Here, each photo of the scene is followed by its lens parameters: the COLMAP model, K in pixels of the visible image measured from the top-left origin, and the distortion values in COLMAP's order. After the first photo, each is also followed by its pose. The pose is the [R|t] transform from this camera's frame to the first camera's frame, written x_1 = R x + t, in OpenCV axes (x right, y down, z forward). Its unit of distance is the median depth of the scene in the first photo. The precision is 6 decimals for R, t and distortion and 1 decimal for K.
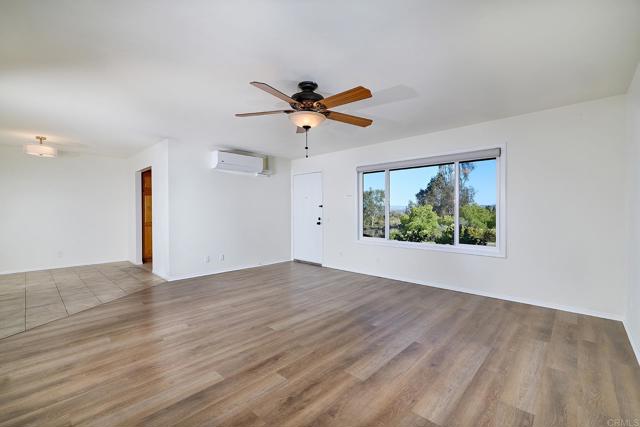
lens RADIAL K [[275.4, 0, 318.9], [0, 275.4, 213.3], [0, 0, 1]] dist [0.012277, -0.000121]
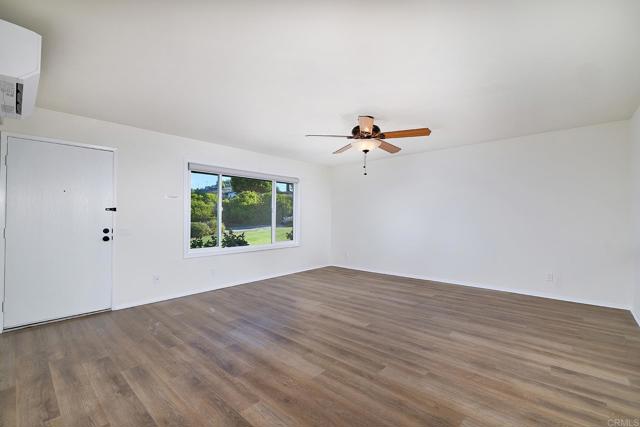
lens RADIAL K [[275.4, 0, 316.5], [0, 275.4, 213.7], [0, 0, 1]] dist [0.012277, -0.000121]
pose [[-0.024494, 0.015948, 0.999573, -0.125256], [0.010114, 0.999826, -0.015704, -0.000664], [-0.999649, 0.009725, -0.024651, 0.121838]]
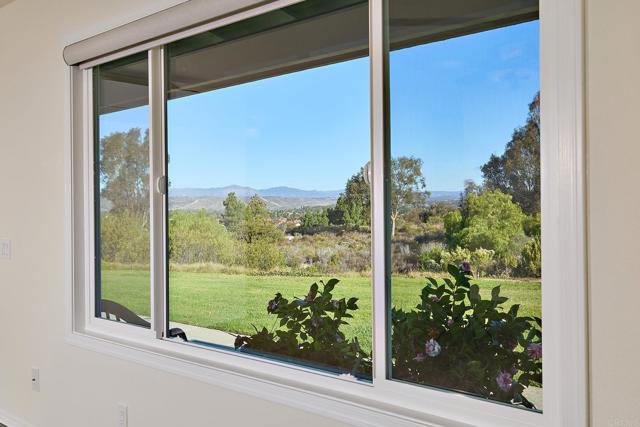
lens RADIAL K [[592.0, 0, 318.9], [0, 592.0, 211.2], [0, 0, 1]] dist [0.023937, 0.000000]
pose [[0.998145, -0.014011, 0.059241, 0.063334], [0.013863, 0.999900, 0.002906, -0.002497], [-0.059276, -0.002079, 0.998239, 0.082460]]
